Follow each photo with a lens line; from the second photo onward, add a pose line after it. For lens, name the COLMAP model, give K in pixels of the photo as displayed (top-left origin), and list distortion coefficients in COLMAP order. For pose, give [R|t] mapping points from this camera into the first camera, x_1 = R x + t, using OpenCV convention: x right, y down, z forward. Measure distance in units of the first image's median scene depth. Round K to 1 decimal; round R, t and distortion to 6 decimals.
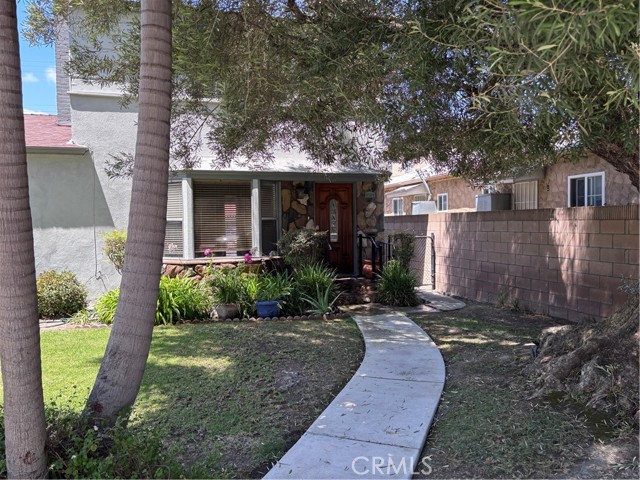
lens RADIAL K [[487.3, 0, 320.1], [0, 487.3, 237.6], [0, 0, 1]] dist [0.052082, 0.001123]
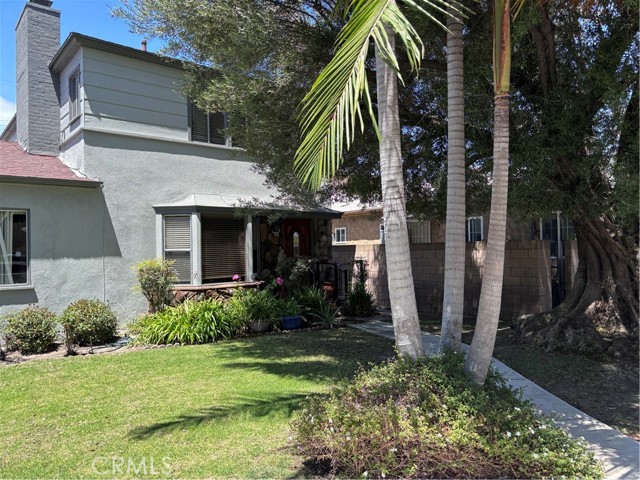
lens RADIAL K [[487.3, 0, 320.1], [0, 487.3, 241.4], [0, 0, 1]] dist [0.052082, 0.001123]
pose [[0.917848, 0.004449, 0.396908, -0.451123], [0.016478, 0.998648, -0.049300, 0.003630], [-0.396591, 0.051790, 0.916533, -0.134281]]
